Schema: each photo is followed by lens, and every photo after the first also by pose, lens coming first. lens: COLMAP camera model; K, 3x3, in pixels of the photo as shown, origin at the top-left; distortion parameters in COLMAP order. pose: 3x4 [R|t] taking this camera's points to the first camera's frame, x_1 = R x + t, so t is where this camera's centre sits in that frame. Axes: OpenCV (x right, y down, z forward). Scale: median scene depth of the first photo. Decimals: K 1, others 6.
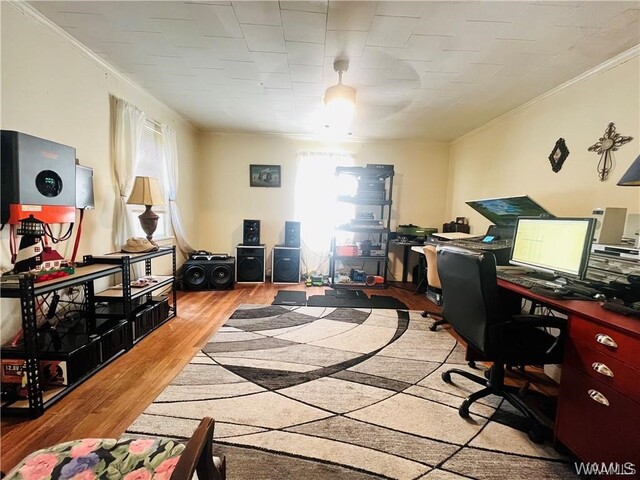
lens RADIAL K [[256.9, 0, 318.3], [0, 256.9, 239.5], [0, 0, 1]] dist [-0.003149, 0.001012]
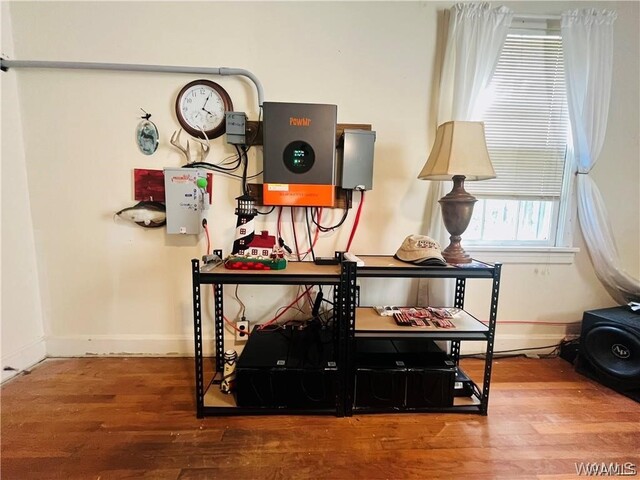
lens RADIAL K [[256.9, 0, 318.6], [0, 256.9, 238.6], [0, 0, 1]] dist [-0.003149, 0.001012]
pose [[0.018461, 0.071877, -0.997243, -0.136359], [-0.112125, 0.991270, 0.069371, -0.014899], [0.993523, 0.110535, 0.026359, 0.716711]]
